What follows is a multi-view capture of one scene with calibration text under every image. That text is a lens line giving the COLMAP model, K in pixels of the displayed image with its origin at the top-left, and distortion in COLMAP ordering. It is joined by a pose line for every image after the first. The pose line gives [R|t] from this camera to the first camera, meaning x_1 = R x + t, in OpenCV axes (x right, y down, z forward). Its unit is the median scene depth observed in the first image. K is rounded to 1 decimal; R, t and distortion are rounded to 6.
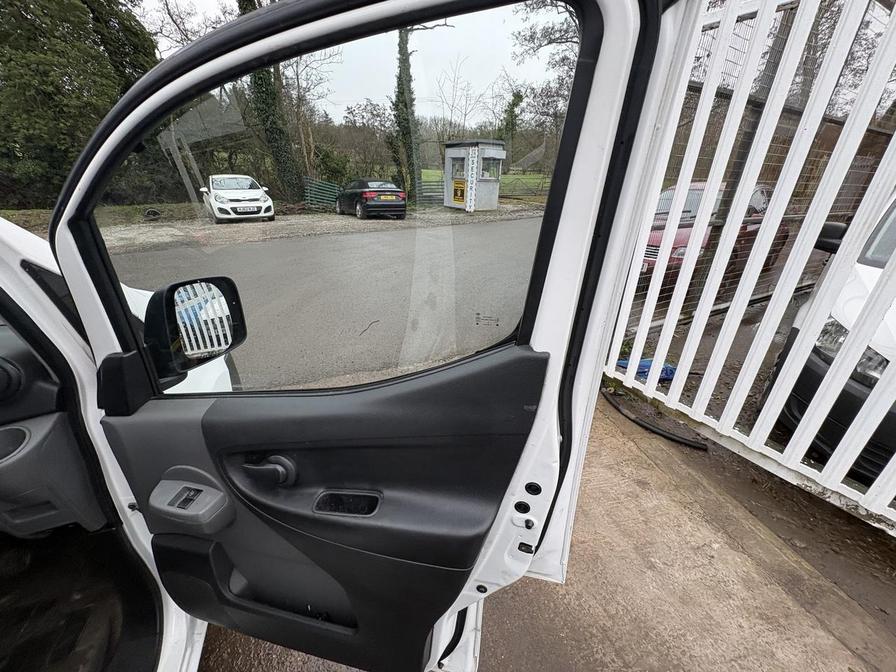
lens RADIAL K [[355.9, 0, 448.3], [0, 355.9, 336.6], [0, 0, 1]] dist [0.000412, -0.000100]
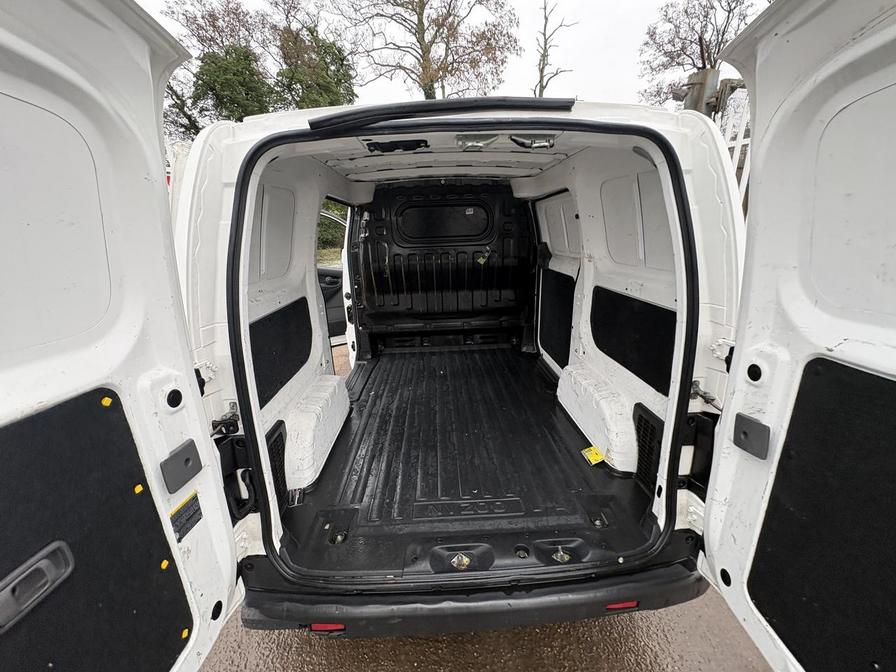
lens RADIAL K [[355.9, 0, 447.5], [0, 355.9, 335.5], [0, 0, 1]] dist [0.000412, -0.000100]
pose [[0.952056, 0.050117, -0.301791, -0.020334], [-0.084222, 0.991308, -0.101071, 0.094808], [0.294103, 0.121642, 0.948001, -0.203054]]
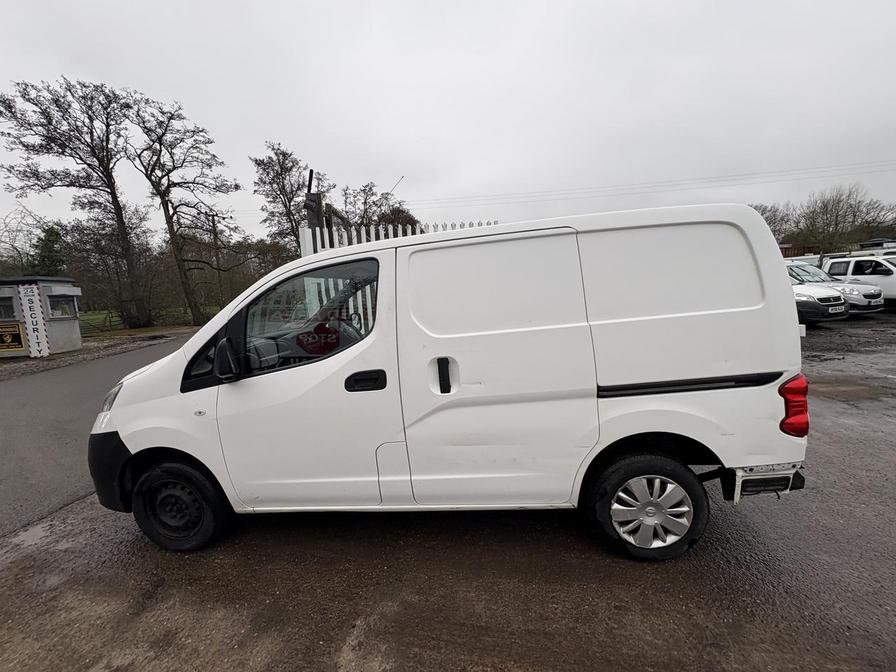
lens RADIAL K [[355.9, 0, 448.1], [0, 355.9, 335.5], [0, 0, 1]] dist [0.000412, -0.000100]
pose [[0.445917, -0.159208, 0.880801, -0.237669], [0.435292, 0.898421, -0.057979, 0.054156], [-0.782099, 0.409259, 0.469923, -0.119713]]
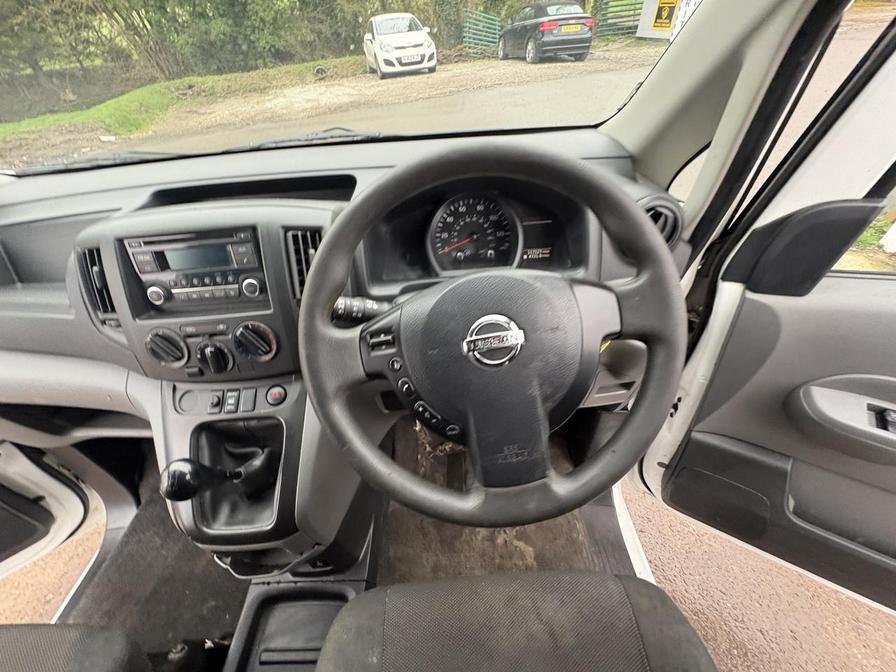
lens RADIAL K [[355.9, 0, 450.2], [0, 355.9, 337.3], [0, 0, 1]] dist [0.000412, -0.000100]
pose [[0.942374, 0.157553, -0.295142, -0.068767], [-0.053910, 0.942156, 0.330809, 0.005112], [0.330190, -0.295835, 0.896357, 0.005763]]
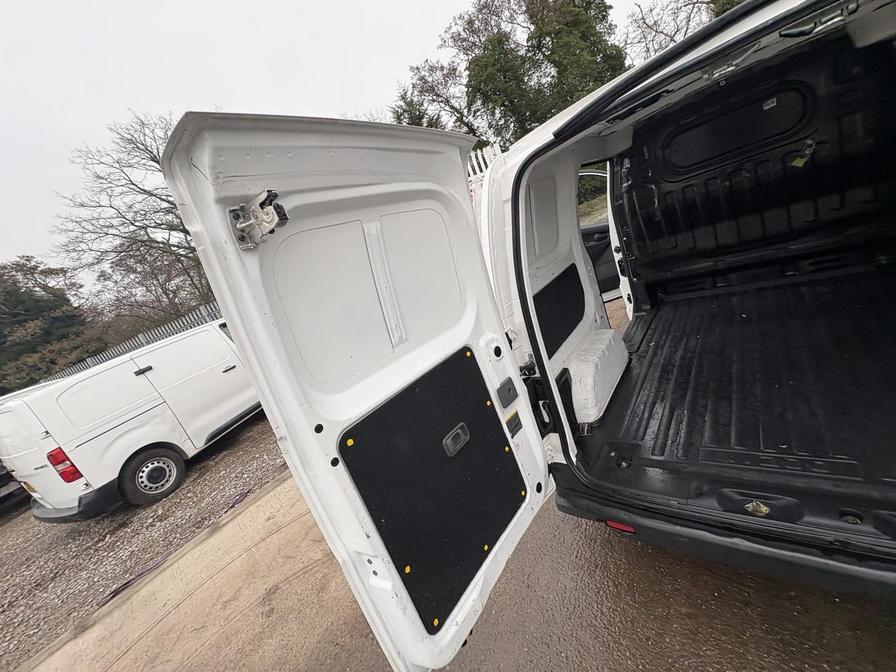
lens RADIAL K [[355.9, 0, 448.7], [0, 355.9, 336.1], [0, 0, 1]] dist [0.000412, -0.000100]
pose [[0.492151, 0.036940, -0.869726, -0.003813], [0.018643, 0.998423, 0.052956, 0.093488], [0.870310, -0.042277, 0.490686, -0.217701]]
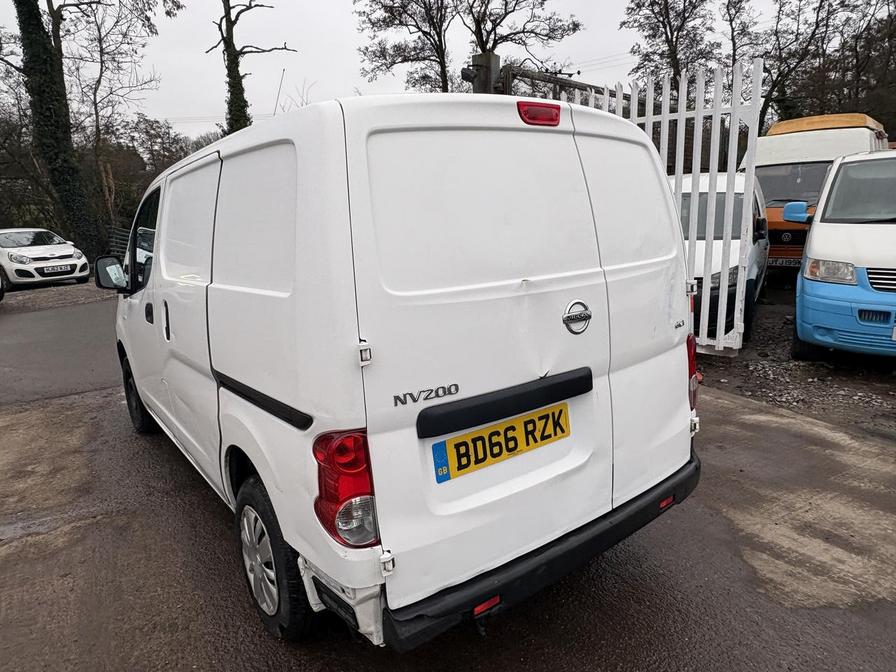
lens RADIAL K [[583.4, 0, 448.9], [0, 583.4, 331.9], [0, 0, 1]] dist [-0.002757, 0.004155]
pose [[0.955308, -0.113948, 0.272768, -0.093623], [0.170491, 0.966175, -0.193489, 0.114908], [-0.241494, 0.231346, 0.942422, -0.253412]]
